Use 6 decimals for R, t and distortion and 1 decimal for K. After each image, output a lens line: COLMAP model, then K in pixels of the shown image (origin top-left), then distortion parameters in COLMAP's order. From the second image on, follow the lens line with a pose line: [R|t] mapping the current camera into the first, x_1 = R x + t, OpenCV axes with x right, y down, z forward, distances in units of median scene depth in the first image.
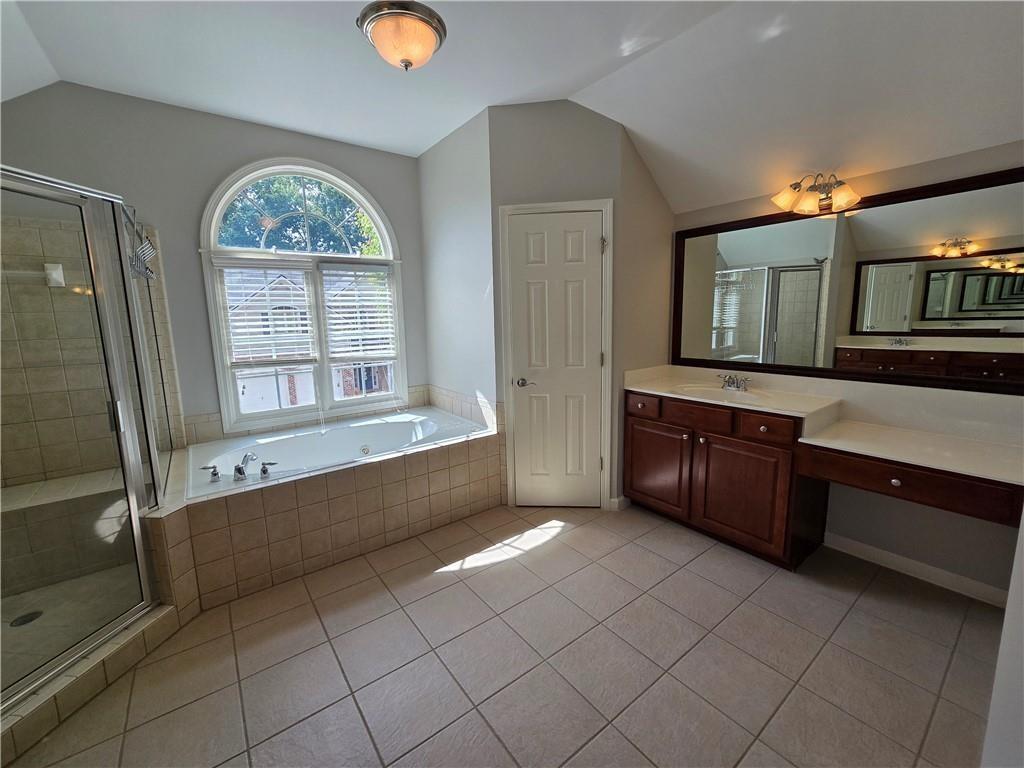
lens RADIAL K [[421.2, 0, 513.7], [0, 421.2, 376.8], [0, 0, 1]] dist [-0.006482, 0.002506]
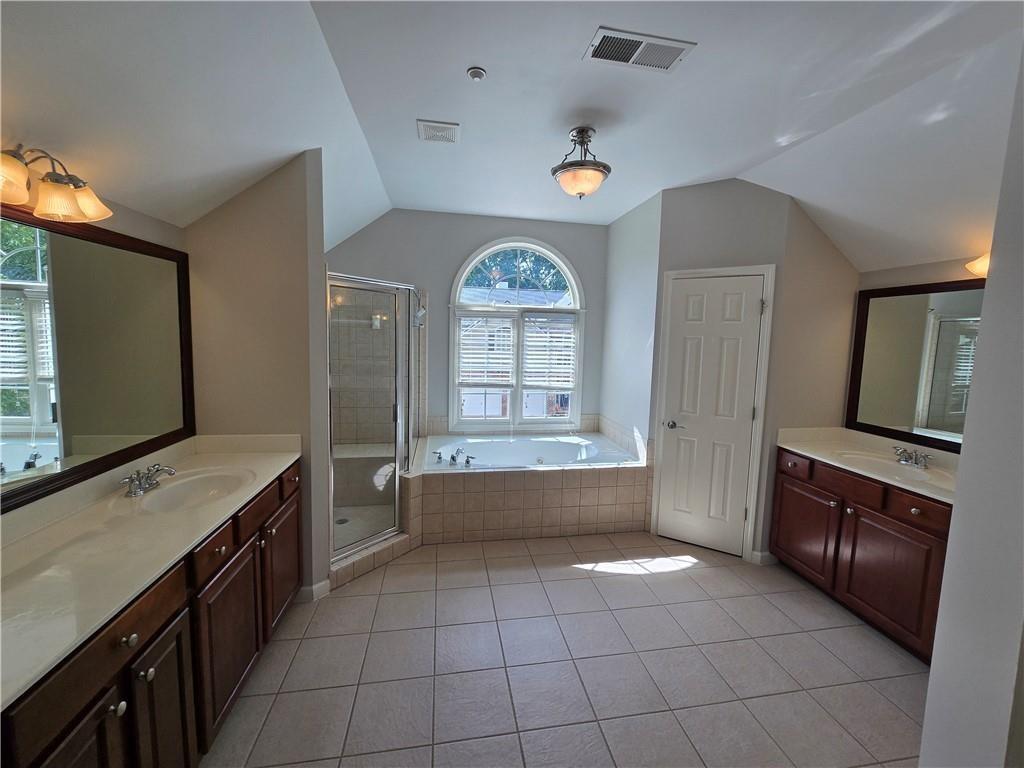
lens RADIAL K [[421.2, 0, 518.3], [0, 421.2, 379.9], [0, 0, 1]] dist [-0.006482, 0.002506]
pose [[0.891057, 0.092636, -0.444338, 0.155343], [-0.113499, 0.993326, -0.020518, -0.039529], [0.439472, 0.068715, 0.895624, -0.207692]]
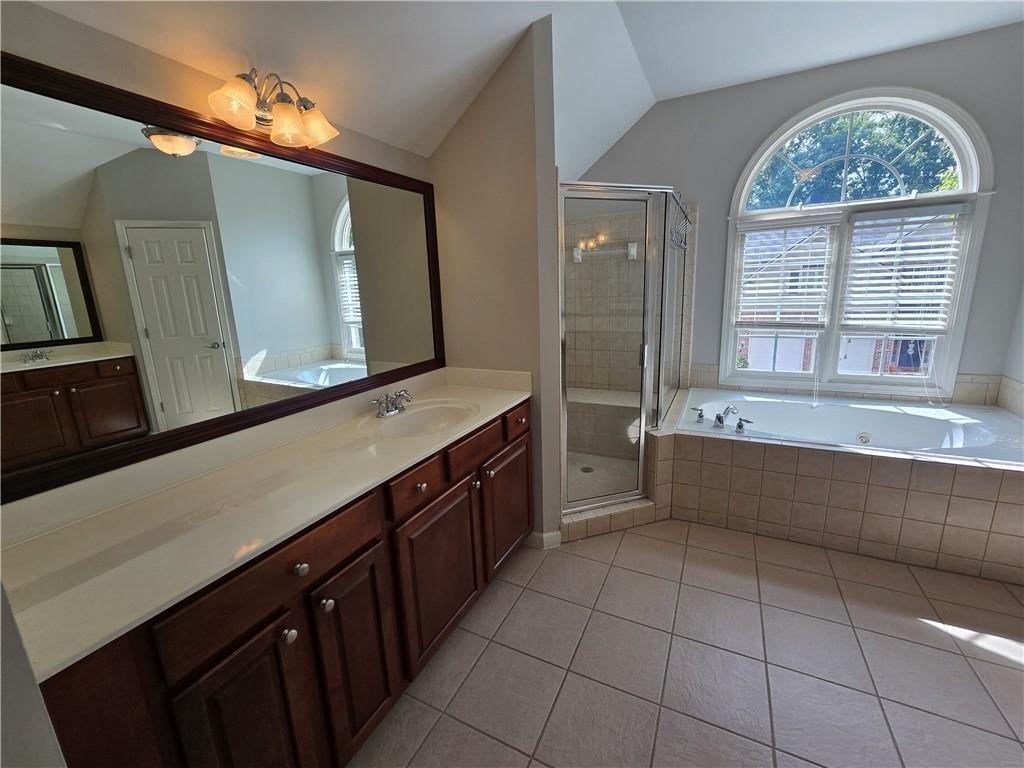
lens RADIAL K [[421.2, 0, 514.0], [0, 421.2, 377.6], [0, 0, 1]] dist [-0.006482, 0.002506]
pose [[0.446801, 0.193559, -0.873443, 0.054389], [-0.105099, 0.980910, 0.163612, -0.010365], [0.888438, 0.018696, 0.458615, -0.006783]]
